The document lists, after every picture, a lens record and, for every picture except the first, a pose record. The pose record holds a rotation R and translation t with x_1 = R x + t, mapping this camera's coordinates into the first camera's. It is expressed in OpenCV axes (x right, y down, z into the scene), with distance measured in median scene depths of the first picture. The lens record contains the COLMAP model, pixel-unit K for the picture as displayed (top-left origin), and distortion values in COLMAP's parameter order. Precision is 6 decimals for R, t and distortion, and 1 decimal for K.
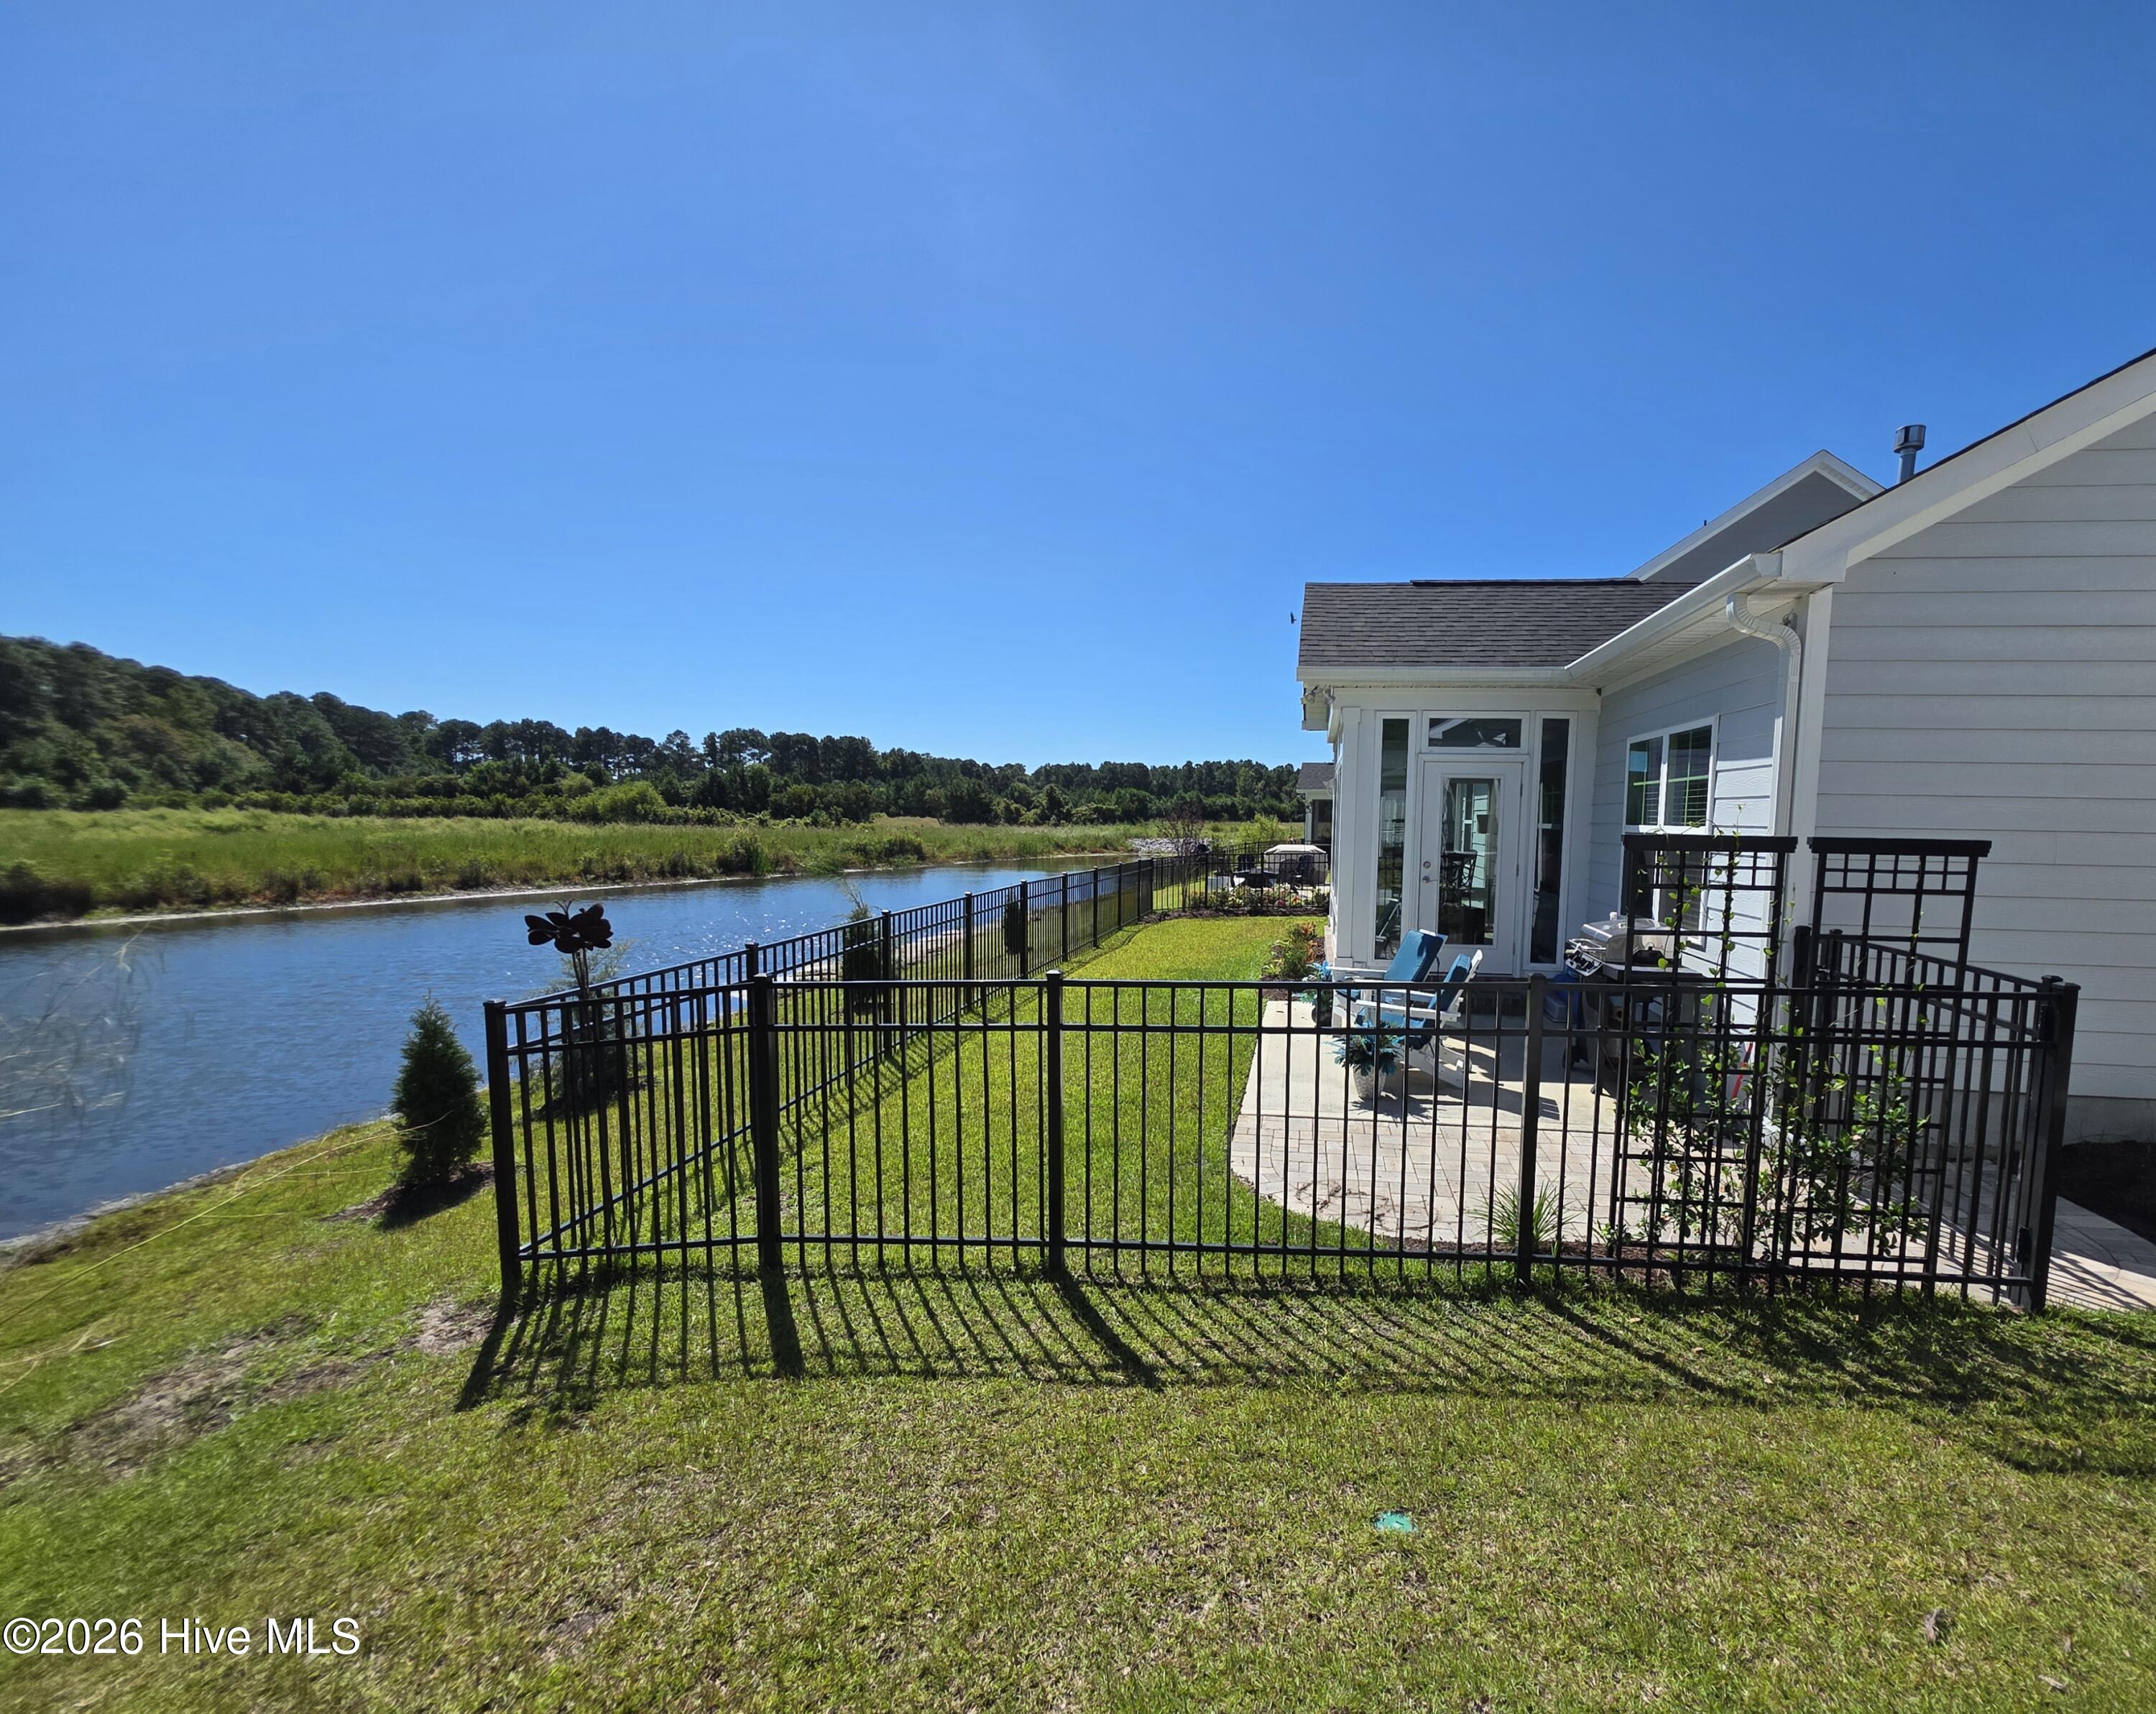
lens RADIAL K [[964.1, 0, 1220.3], [0, 964.1, 917.6], [0, 0, 1]] dist [0.003049, -0.001383]
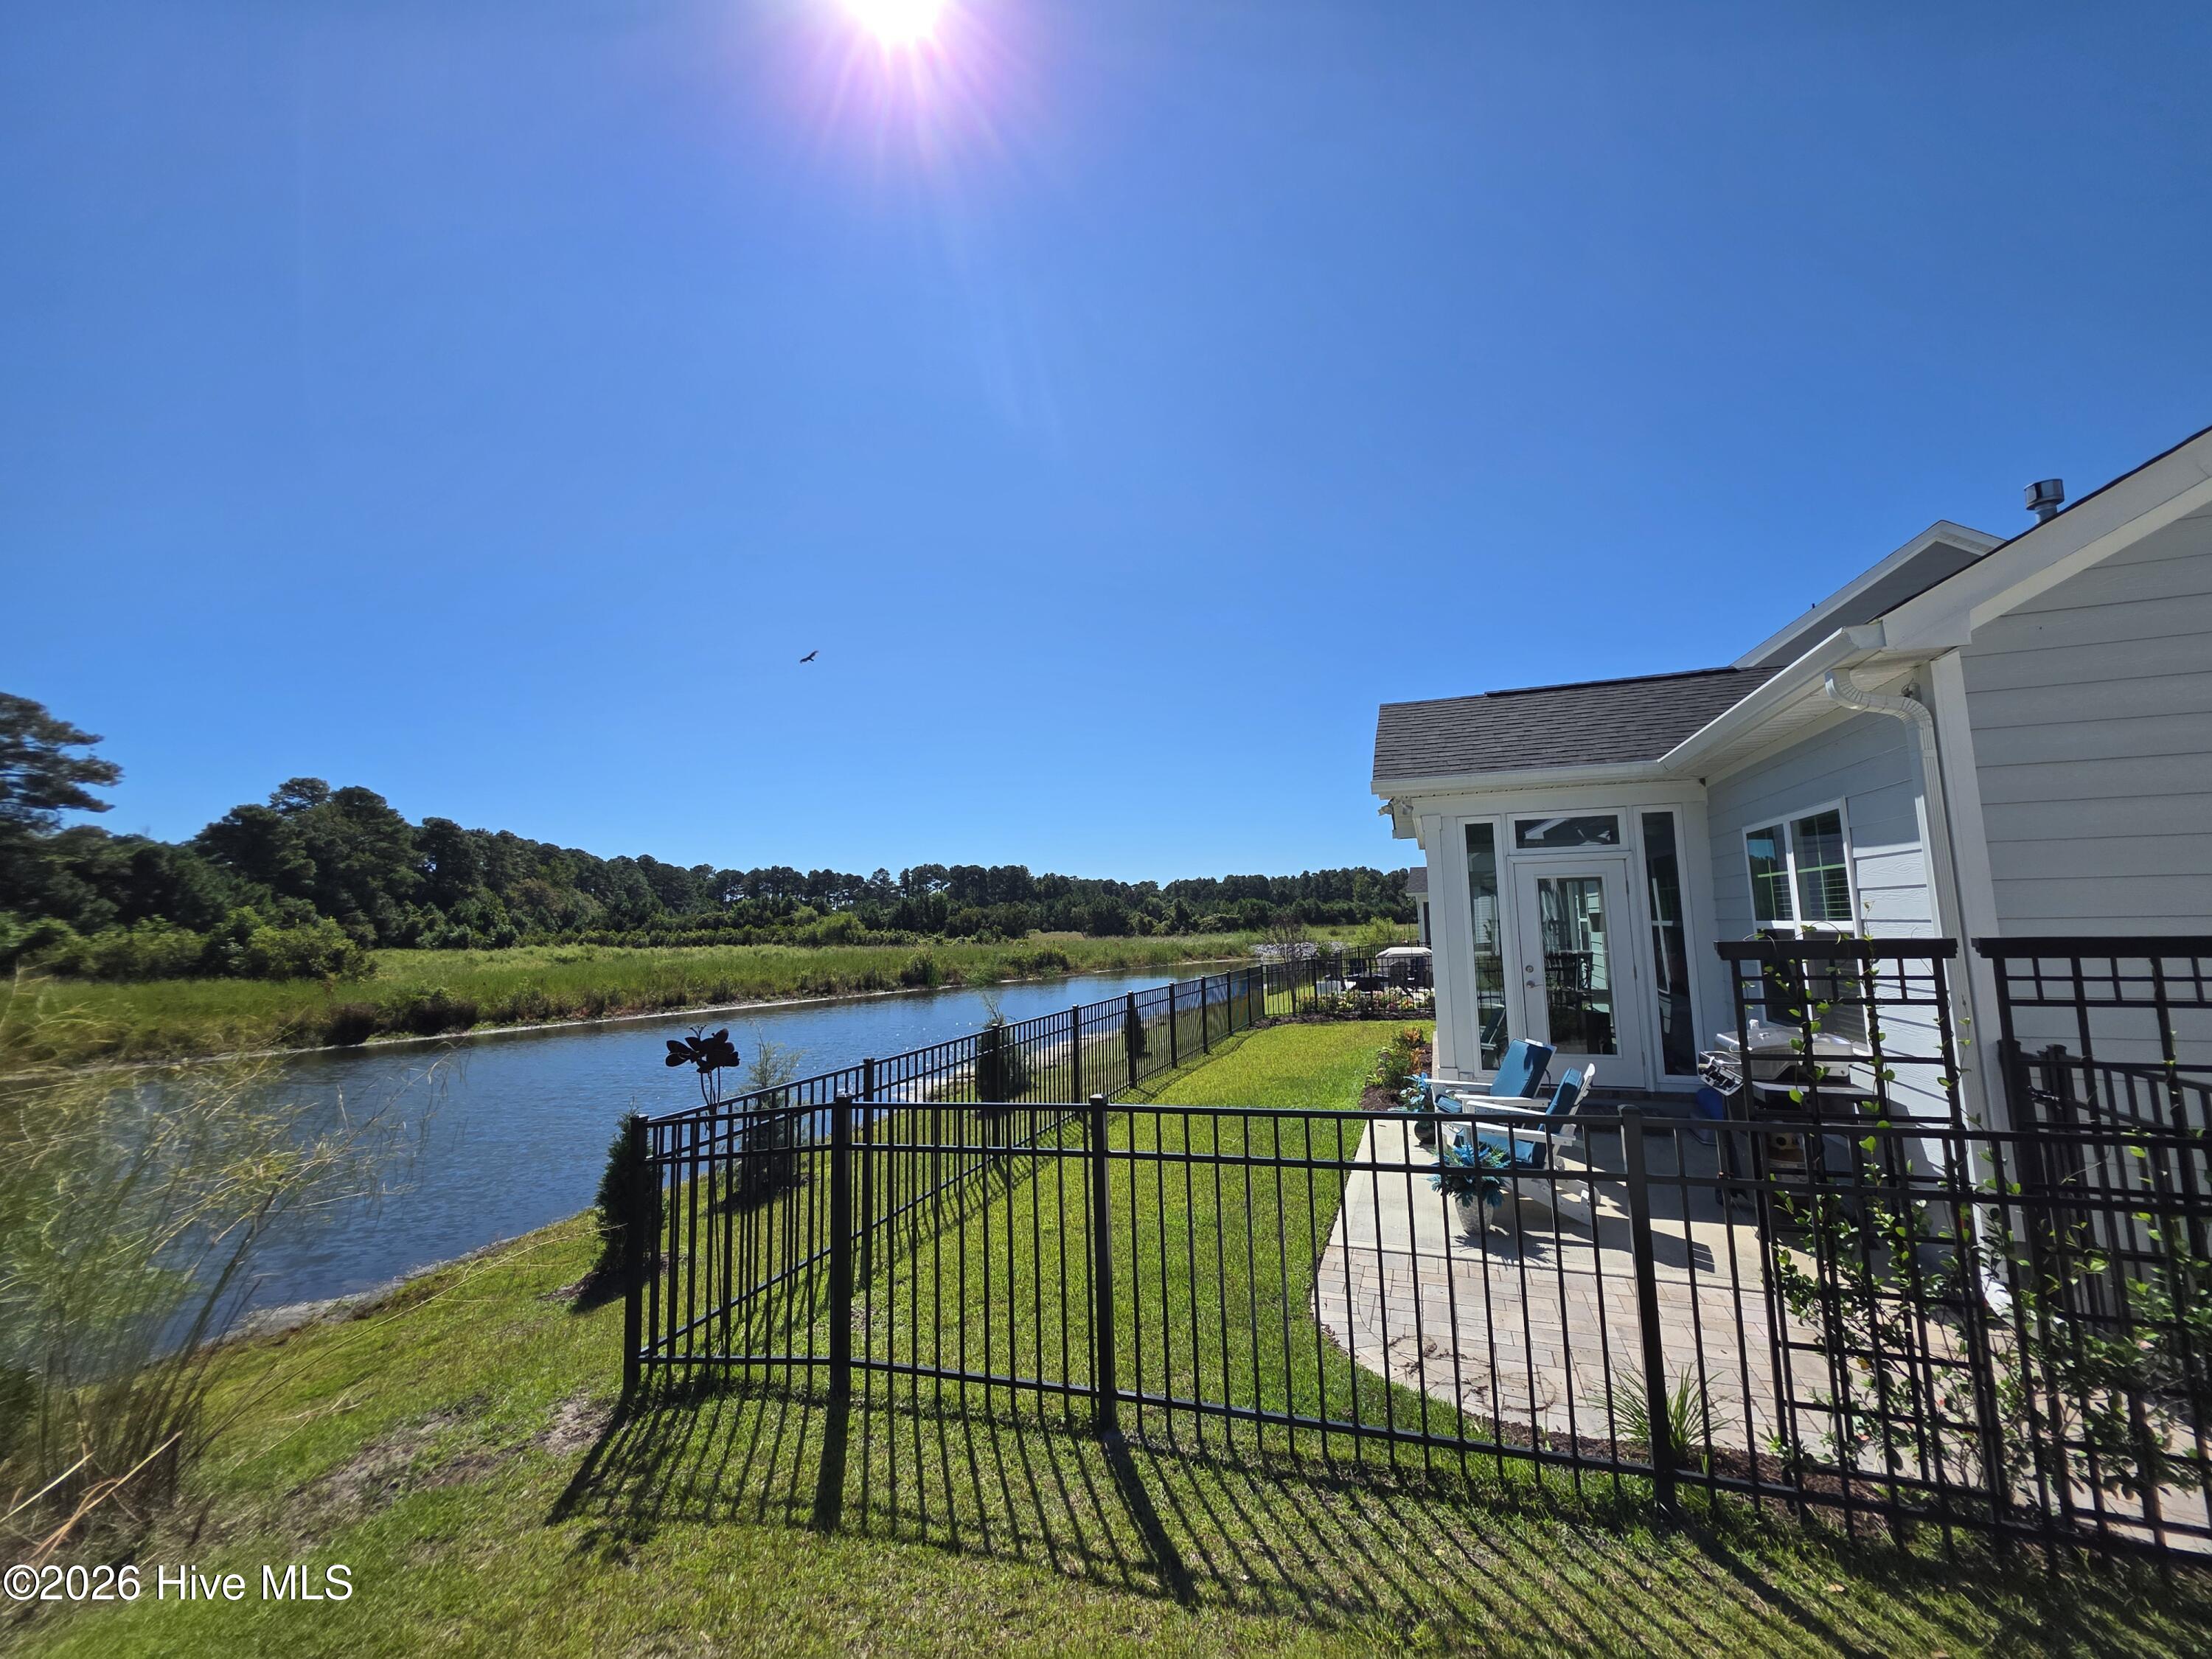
lens RADIAL K [[878.0, 0, 1106.0], [0, 878.0, 829.5], [0, 0, 1]] dist [0.000515, 0.000336]
pose [[0.965802, -0.065159, -0.250960, 0.046184], [0.010666, 0.977072, -0.212640, -0.011587], [0.259061, 0.202692, 0.944353, 0.042663]]
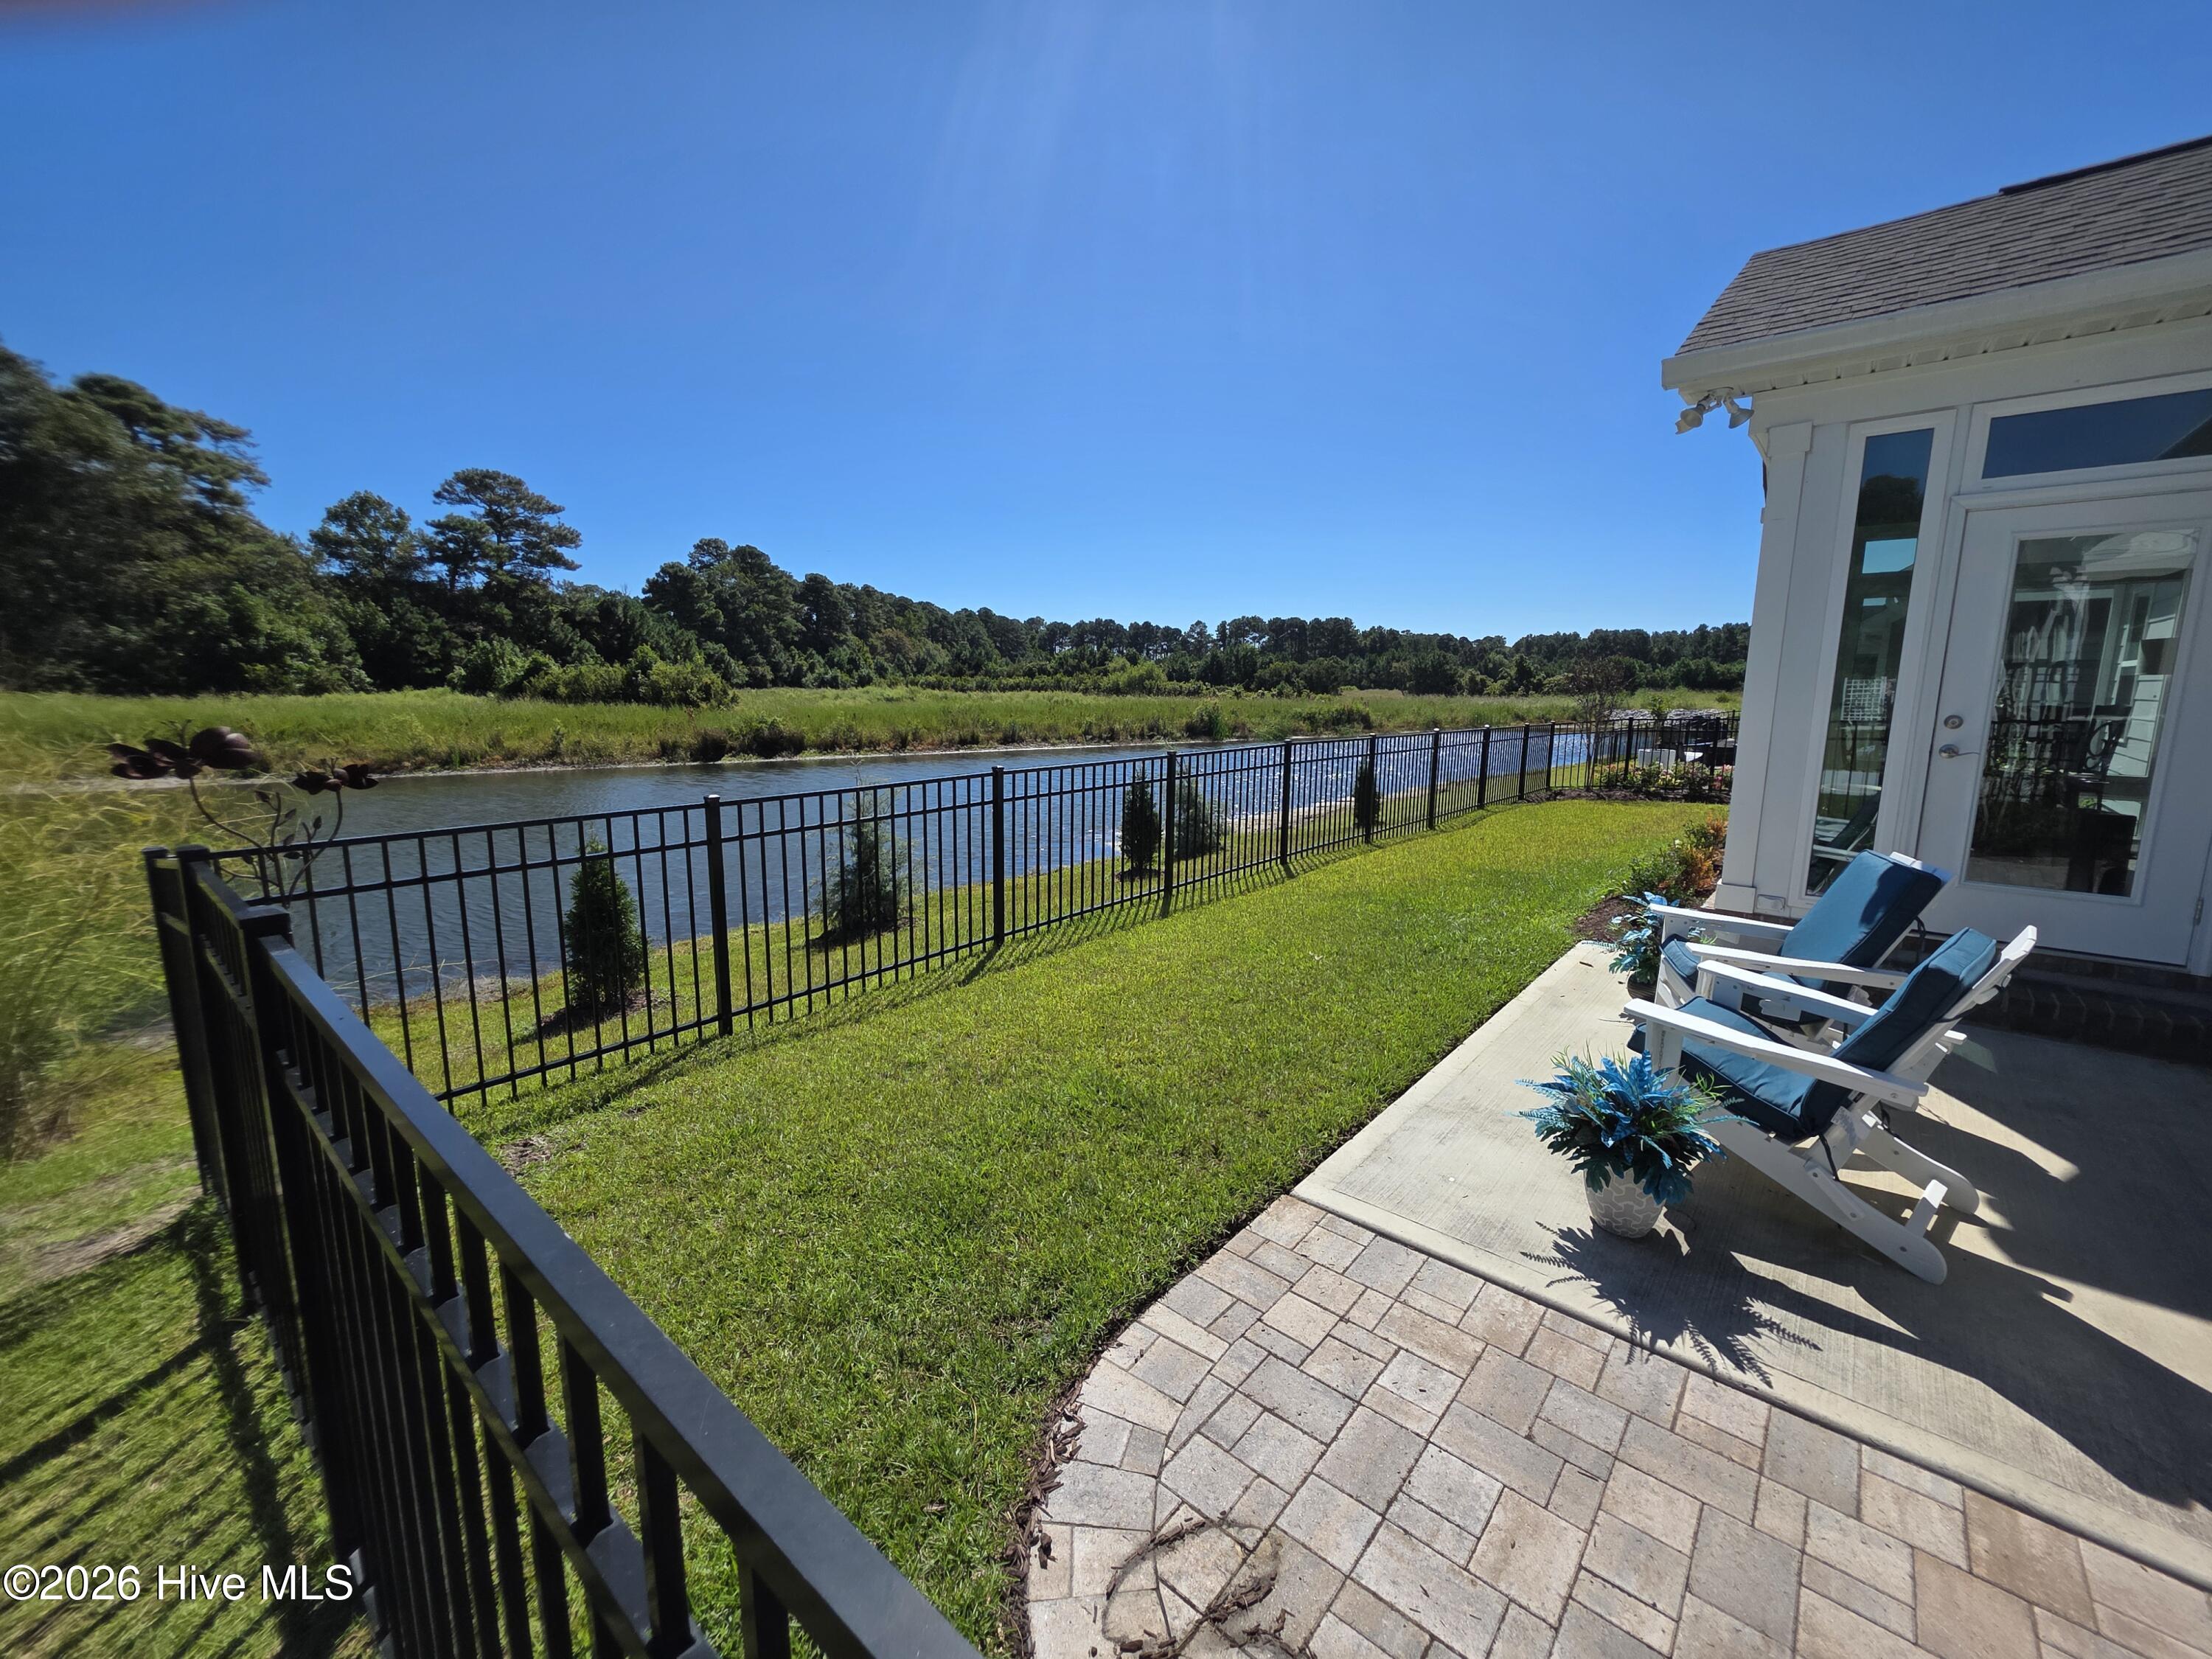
lens RADIAL K [[878.0, 0, 1106.0], [0, 878.0, 829.5], [0, 0, 1]] dist [0.000515, 0.000336]
pose [[0.811790, 0.081220, -0.578274, 0.174247], [-0.051093, 0.996361, 0.068217, -0.010843], [0.581711, -0.025832, 0.812986, 0.519350]]
